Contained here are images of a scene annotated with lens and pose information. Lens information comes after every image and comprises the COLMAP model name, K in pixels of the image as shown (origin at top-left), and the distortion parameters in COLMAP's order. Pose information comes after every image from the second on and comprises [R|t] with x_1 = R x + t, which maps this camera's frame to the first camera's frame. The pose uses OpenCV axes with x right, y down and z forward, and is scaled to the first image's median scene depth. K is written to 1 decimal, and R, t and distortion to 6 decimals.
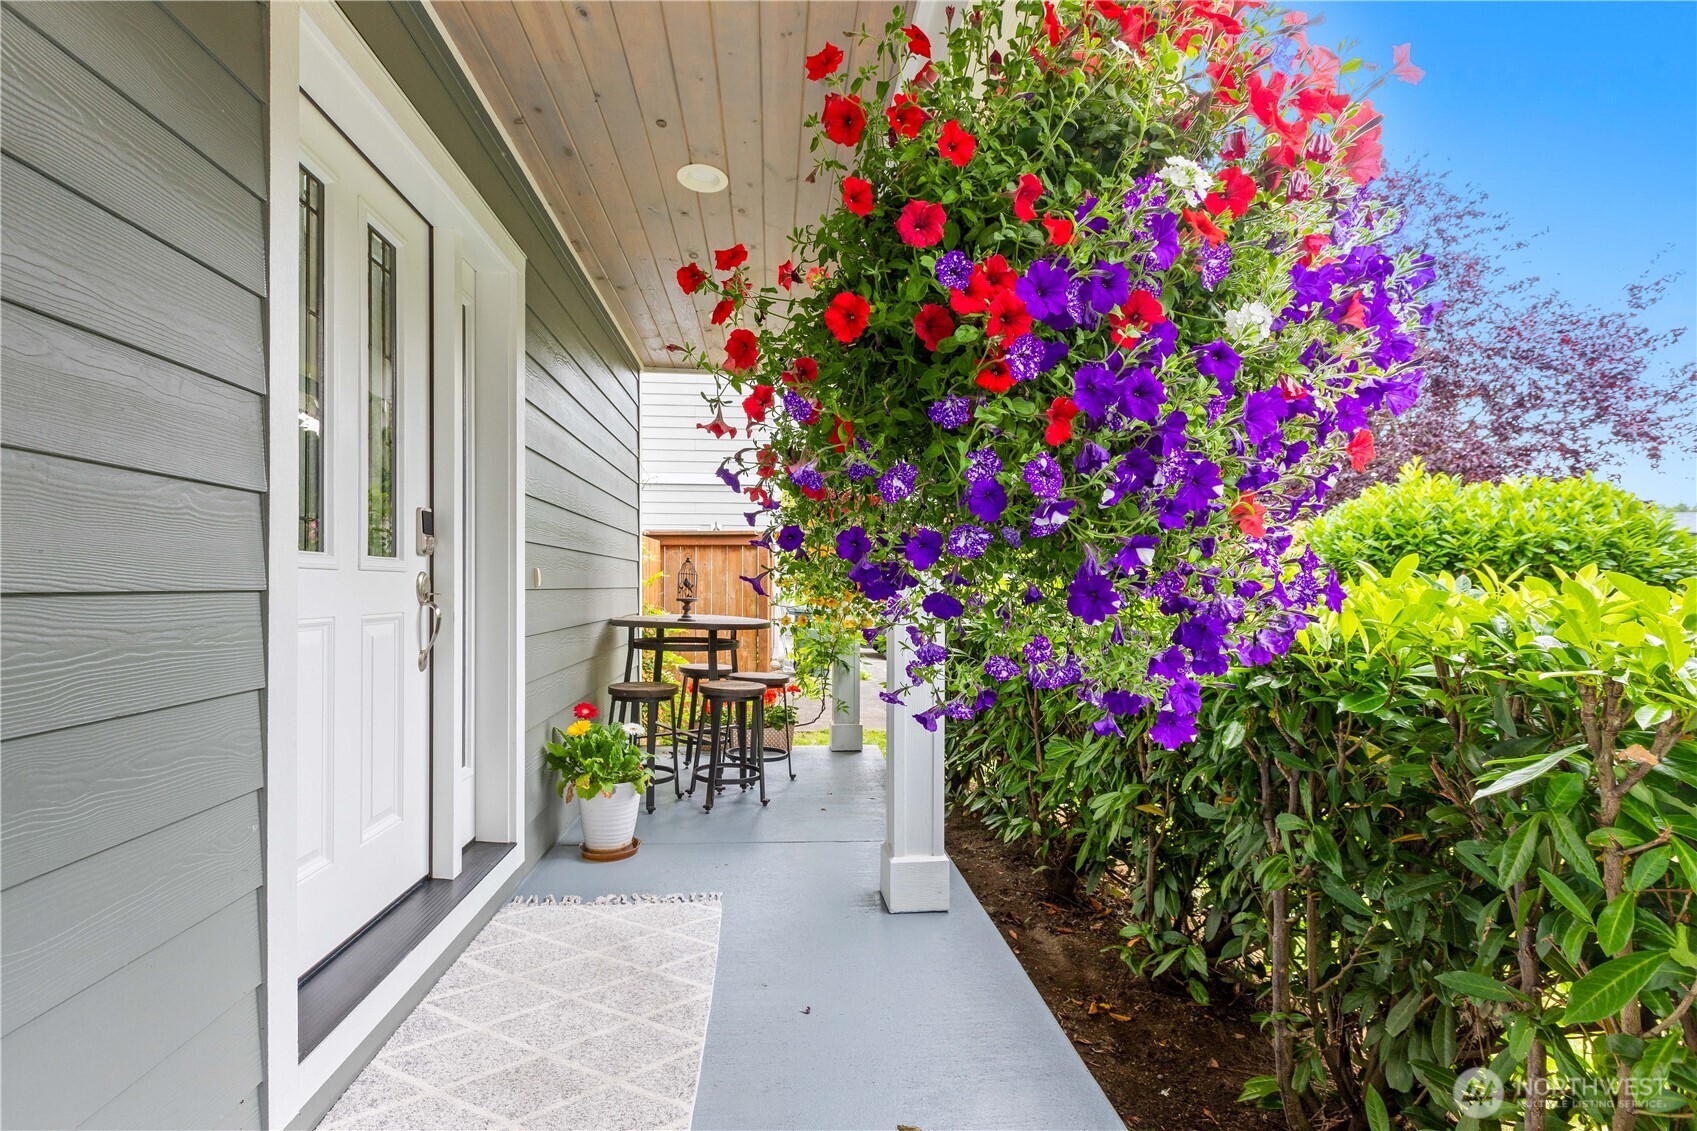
lens RADIAL K [[759.9, 0, 850.6], [0, 759.9, 584.6], [0, 0, 1]] dist [-0.004463, -0.000293]
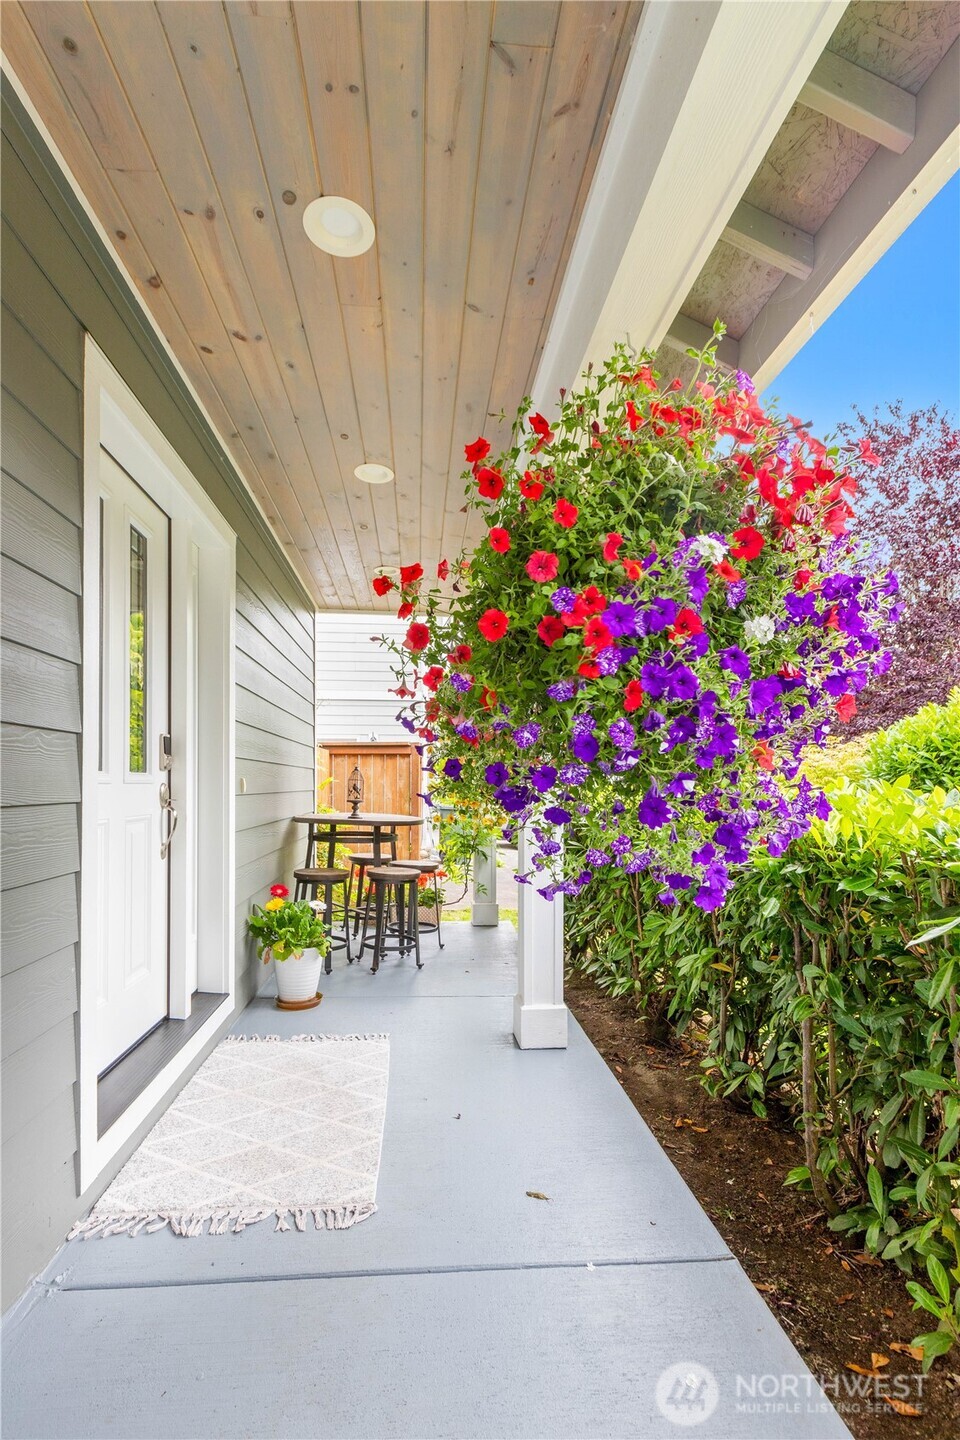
lens RADIAL K [[671.9, 0, 475.7], [0, 671.9, 773.6], [0, 0, 1]] dist [0.002709, 0.000360]
pose [[0.999877, 0.000703, -0.015677, -0.008099], [-0.000921, 0.999904, -0.013847, -0.018440], [0.015666, 0.013859, 0.999781, -0.157814]]
